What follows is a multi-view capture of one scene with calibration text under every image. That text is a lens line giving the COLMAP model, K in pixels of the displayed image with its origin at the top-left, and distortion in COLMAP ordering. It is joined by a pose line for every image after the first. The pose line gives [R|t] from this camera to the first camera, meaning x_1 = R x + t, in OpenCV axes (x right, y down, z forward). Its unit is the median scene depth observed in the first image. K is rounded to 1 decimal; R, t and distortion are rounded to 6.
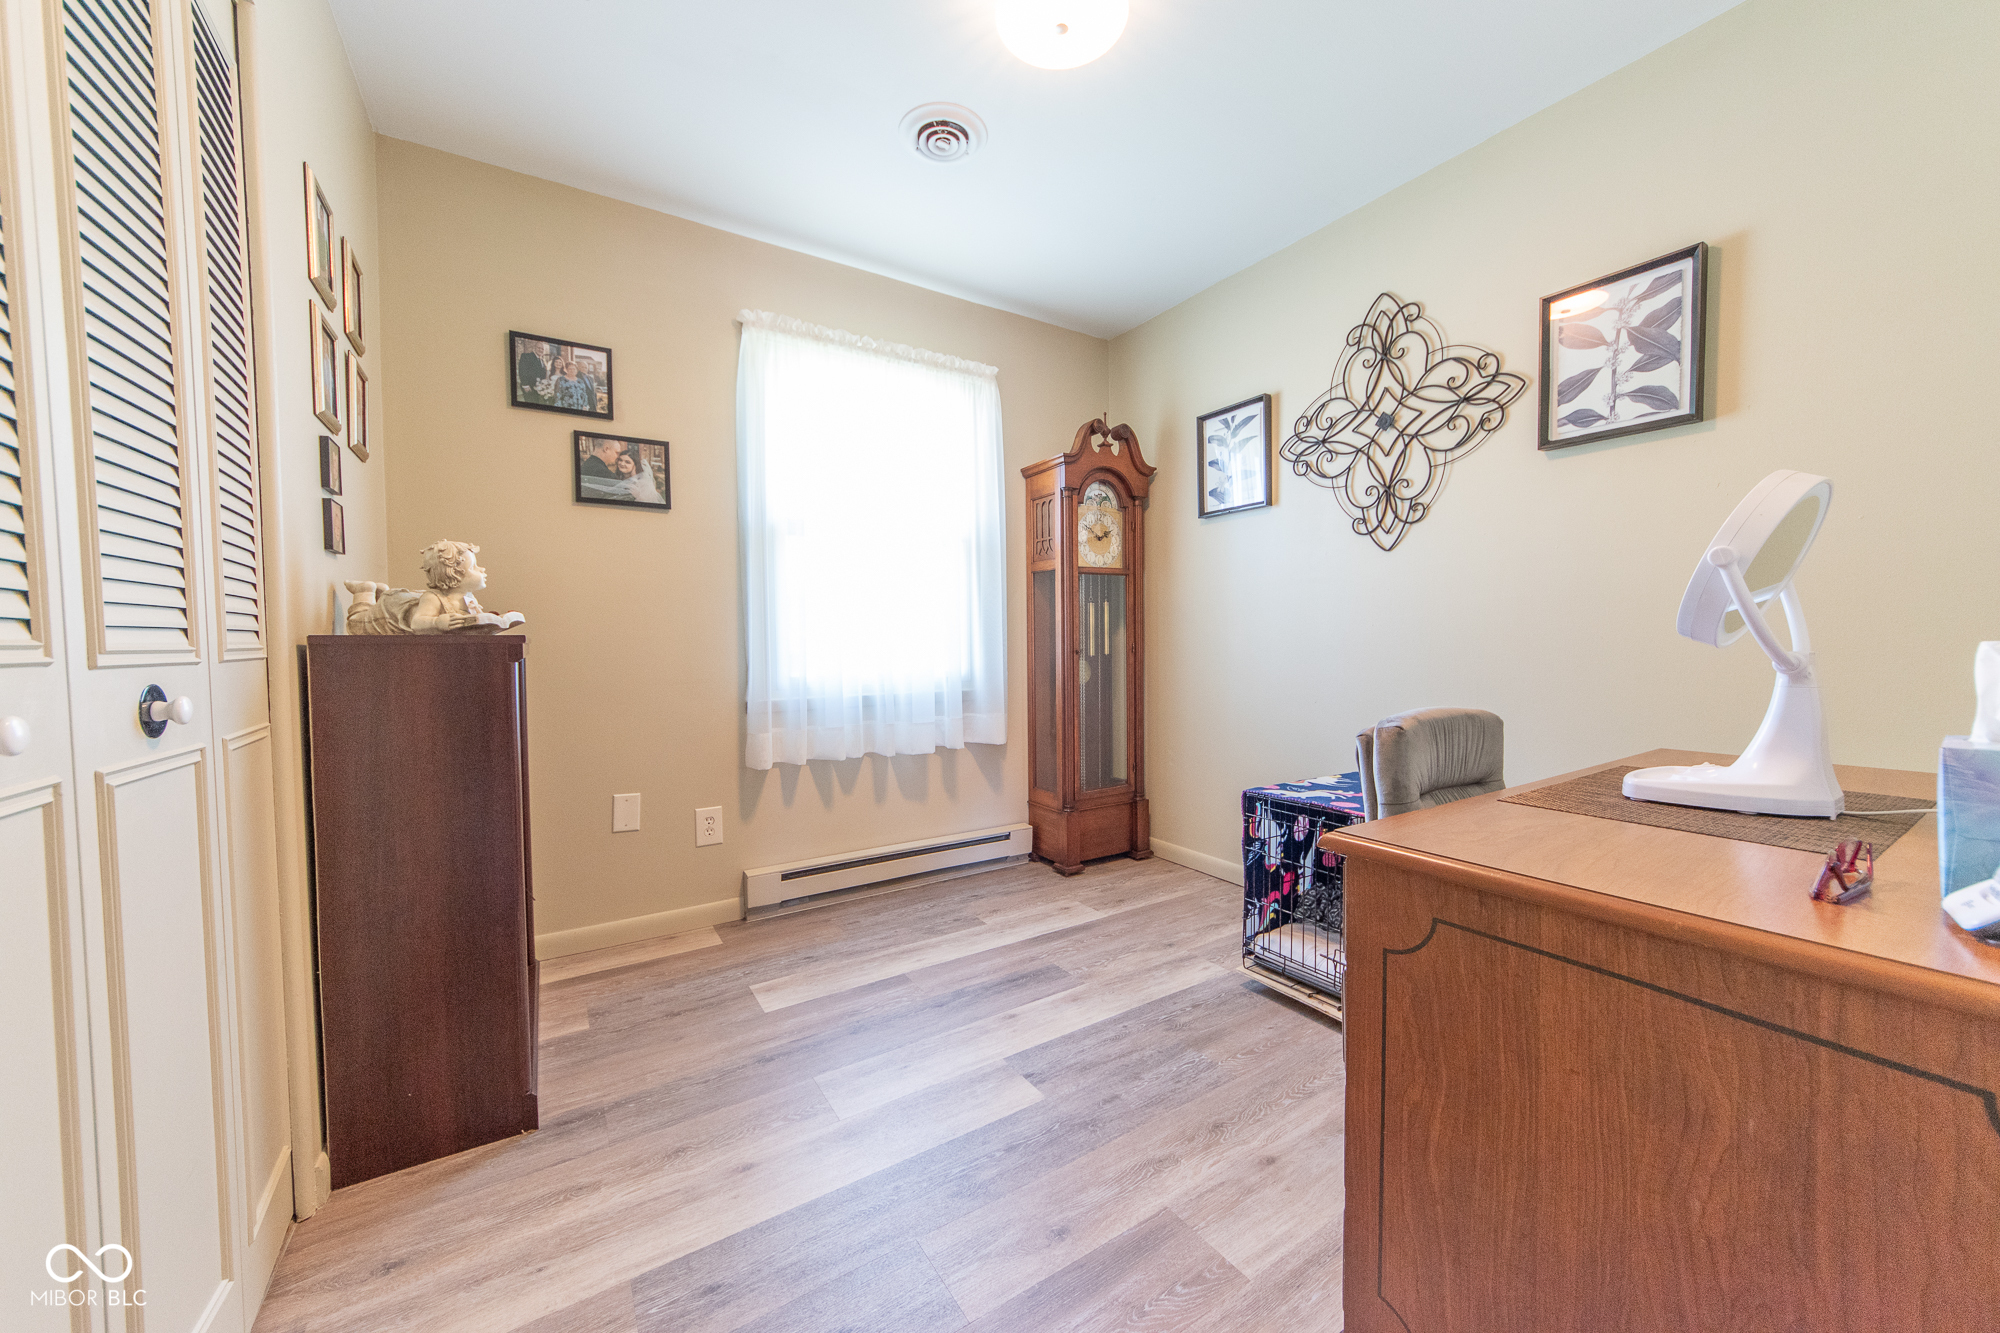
lens RADIAL K [[716.1, 0, 1034.6], [0, 716.1, 663.6], [0, 0, 1]] dist [-0.004529, -0.000986]
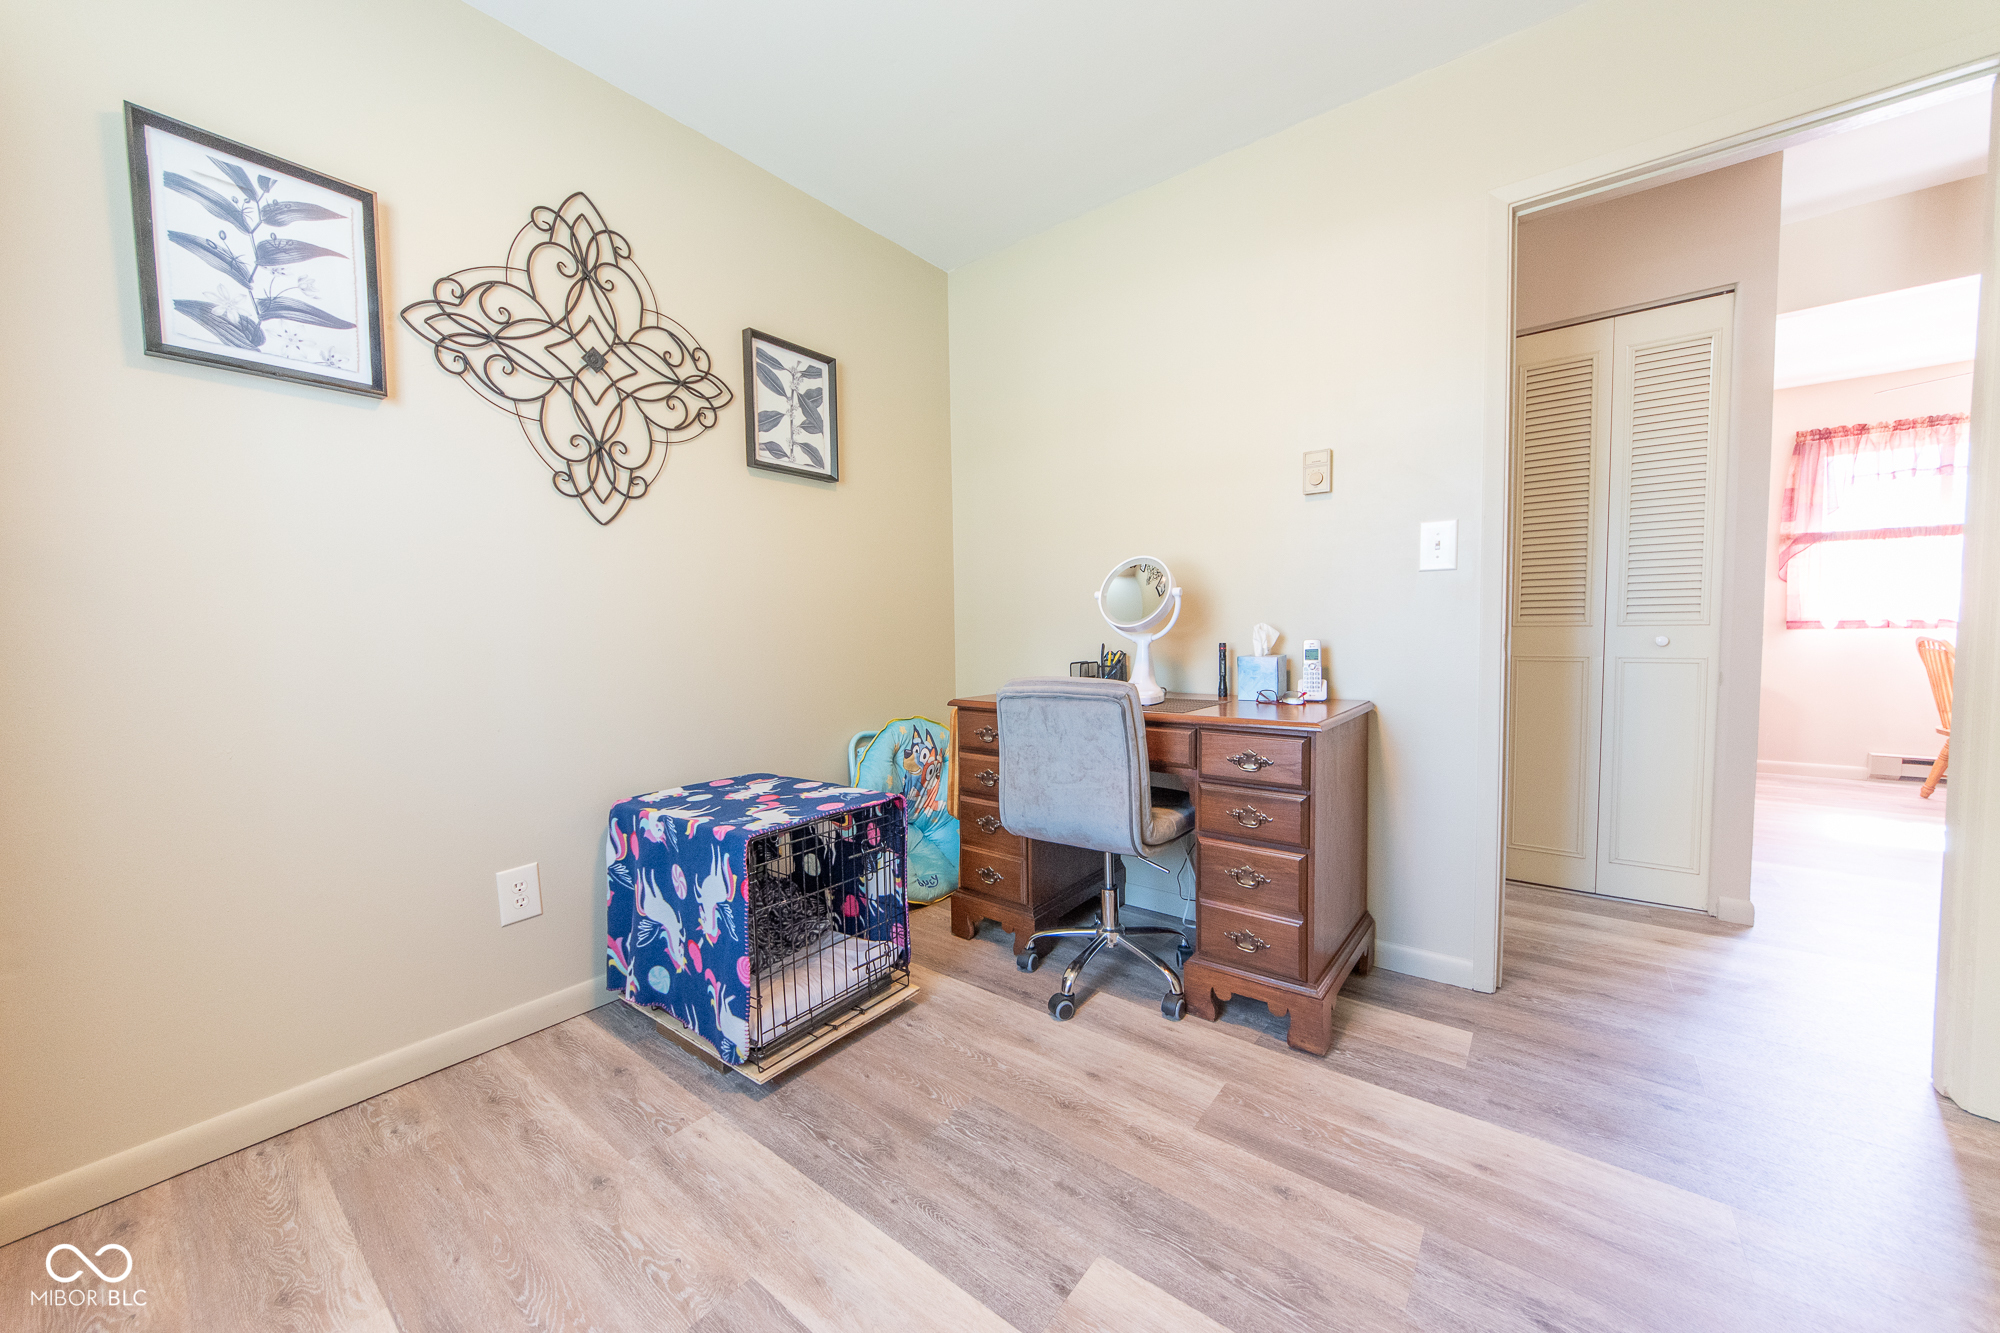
lens RADIAL K [[716.1, 0, 977.6], [0, 716.1, 667.3], [0, 0, 1]] dist [-0.004529, -0.000986]
pose [[-0.283294, -0.035530, 0.958375, -0.415316], [0.047198, 0.997586, 0.050935, -0.019250], [-0.957871, 0.059663, -0.280933, 0.861564]]
